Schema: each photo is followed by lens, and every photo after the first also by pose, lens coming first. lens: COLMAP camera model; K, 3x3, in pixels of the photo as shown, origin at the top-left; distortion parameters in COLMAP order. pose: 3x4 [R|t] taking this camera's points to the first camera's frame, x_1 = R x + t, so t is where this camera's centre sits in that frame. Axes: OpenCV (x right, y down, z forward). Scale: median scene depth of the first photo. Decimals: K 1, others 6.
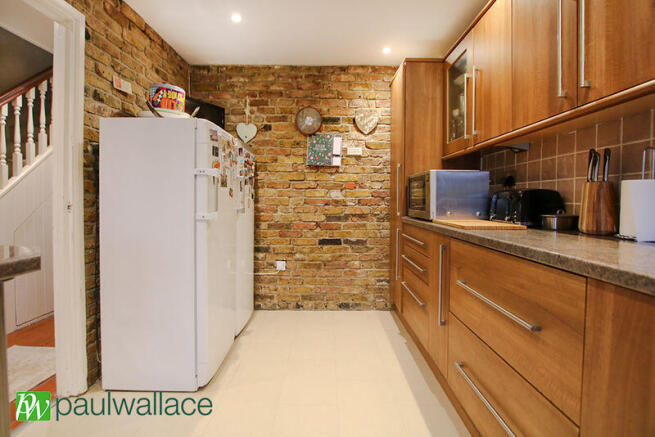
lens RADIAL K [[322.8, 0, 327.5], [0, 322.8, 206.1], [0, 0, 1]] dist [-0.000780, -0.000161]
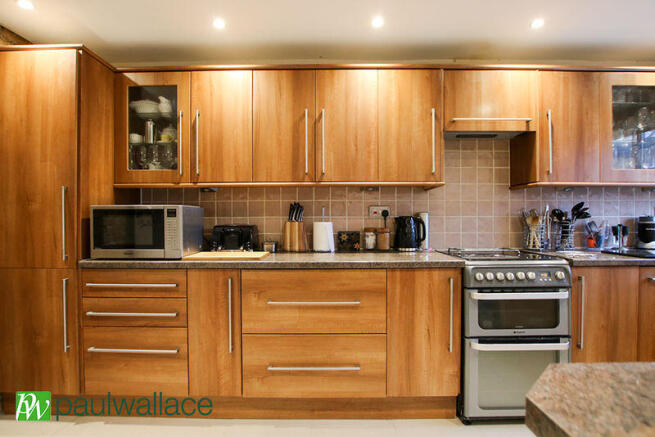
lens RADIAL K [[314.1, 0, 327.5], [0, 314.1, 218.5], [0, 0, 1]] dist [0.000320, 0.000045]
pose [[0.004386, -0.012683, 0.999910, -0.844099], [0.022573, 0.999666, 0.012581, -0.105042], [-0.999736, 0.022516, 0.004671, 0.790721]]
